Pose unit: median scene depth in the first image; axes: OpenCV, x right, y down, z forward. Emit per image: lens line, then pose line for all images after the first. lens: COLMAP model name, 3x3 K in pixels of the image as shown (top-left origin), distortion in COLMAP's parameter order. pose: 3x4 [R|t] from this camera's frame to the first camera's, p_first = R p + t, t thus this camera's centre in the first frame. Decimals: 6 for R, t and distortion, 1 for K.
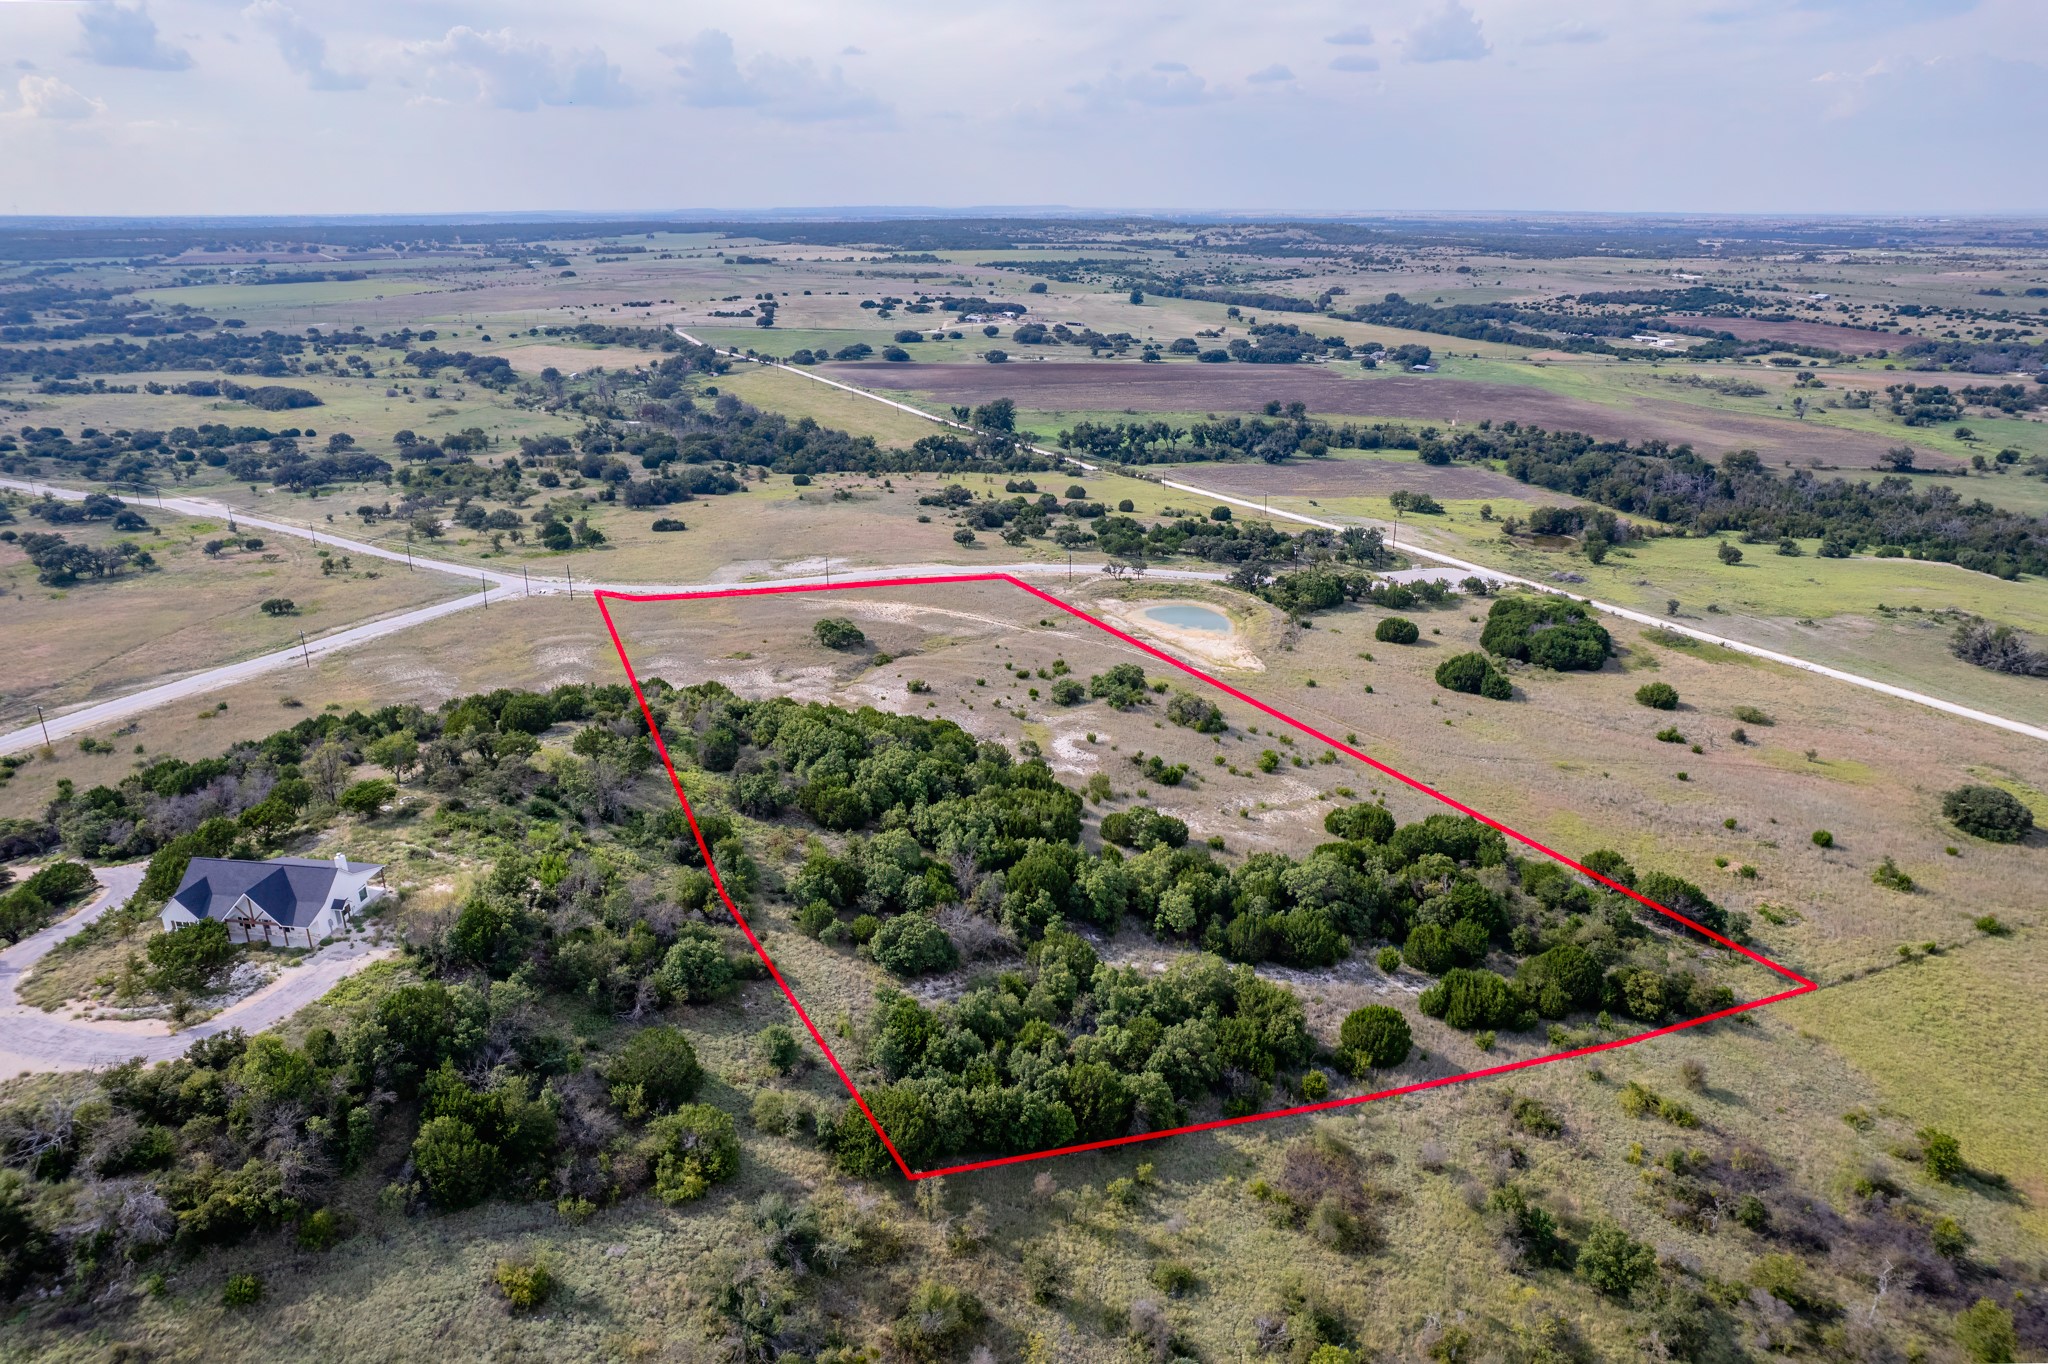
lens RADIAL K [[1312.8, 0, 1034.4], [0, 1312.8, 692.1], [0, 0, 1]] dist [-0.077014, 0.069291]
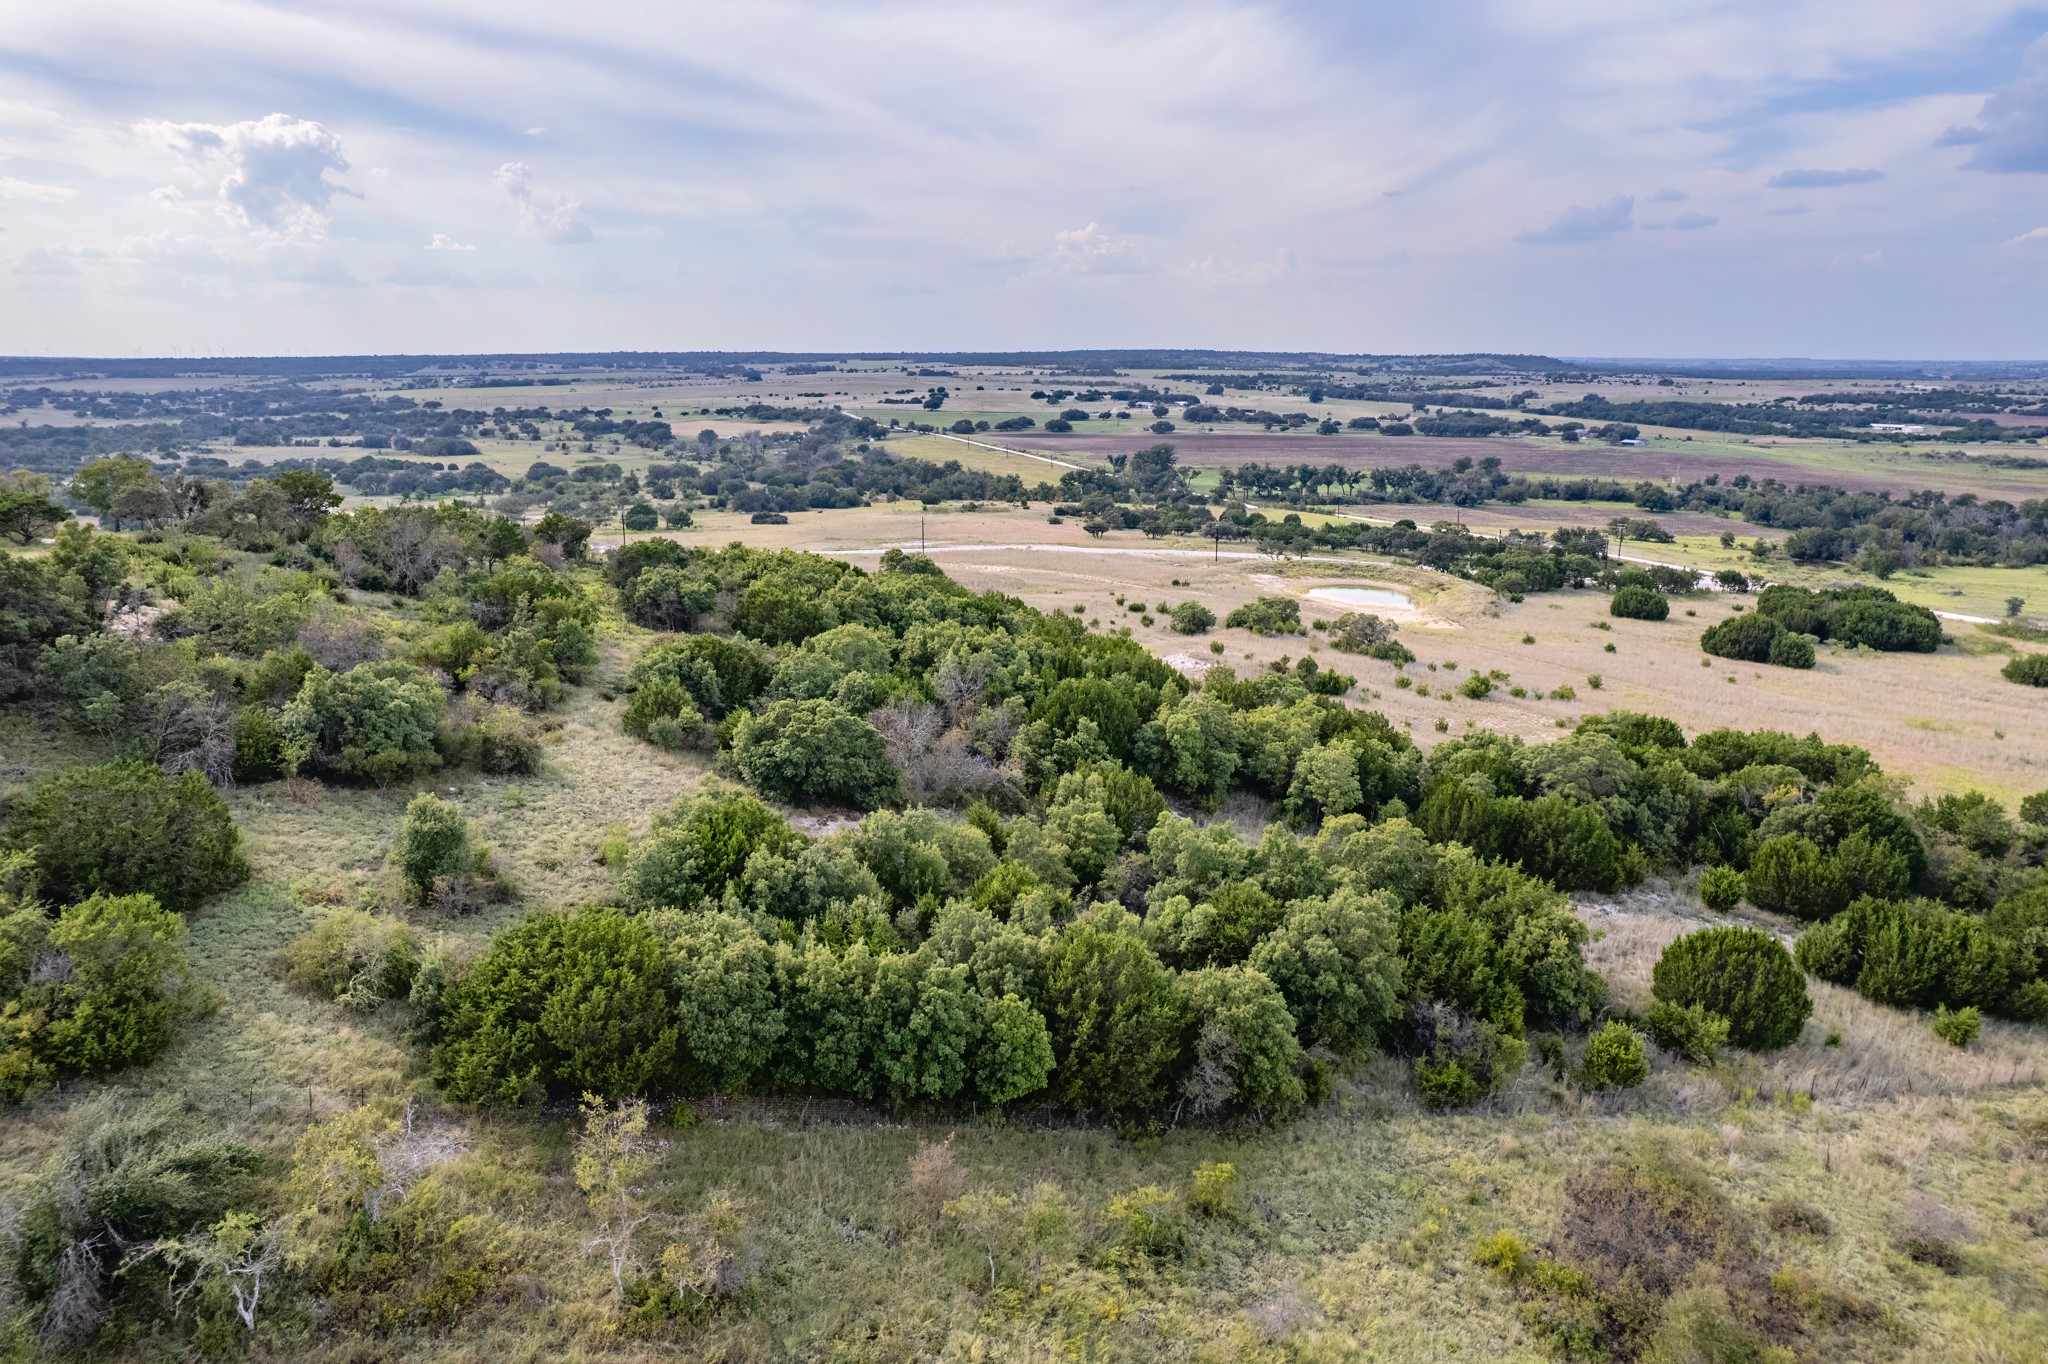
lens RADIAL K [[1312.8, 0, 1032.4], [0, 1312.8, 687.6], [0, 0, 1]] dist [-0.077014, 0.069291]
pose [[0.990586, 0.034068, -0.132583, 0.036644], [-0.047655, 0.993776, -0.100692, 0.123255], [0.128327, 0.106062, 0.986044, 0.275547]]
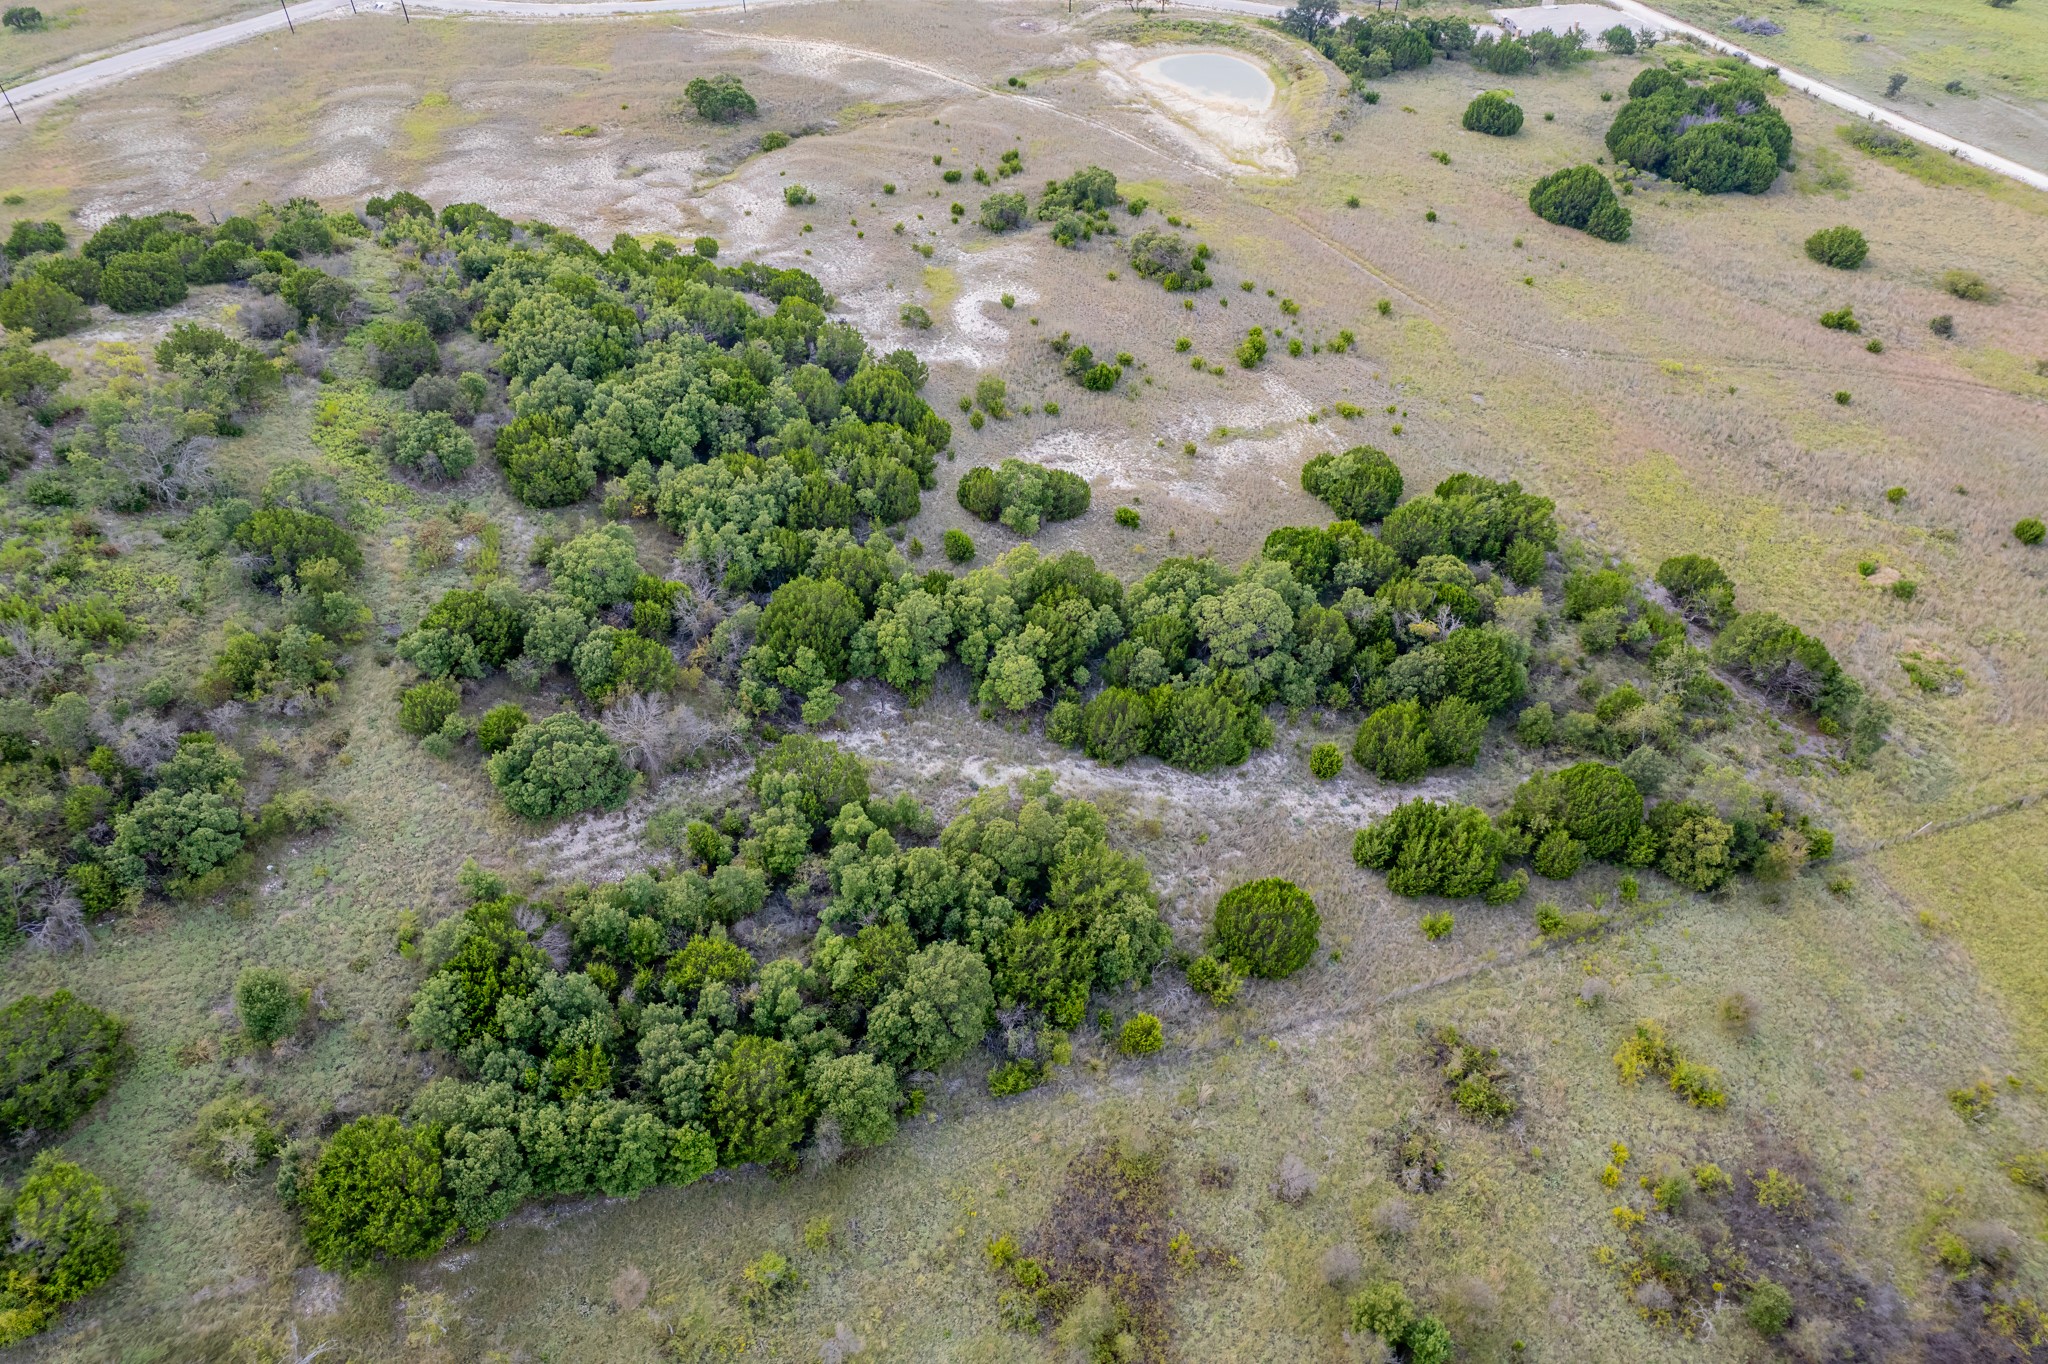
lens RADIAL K [[1312.8, 0, 1028.4], [0, 1312.8, 672.1], [0, 0, 1]] dist [-0.077014, 0.069291]
pose [[0.996740, 0.062914, -0.050513, 0.096583], [-0.036101, 0.907659, 0.418153, -0.073979], [0.072156, -0.414966, 0.906971, 0.254654]]
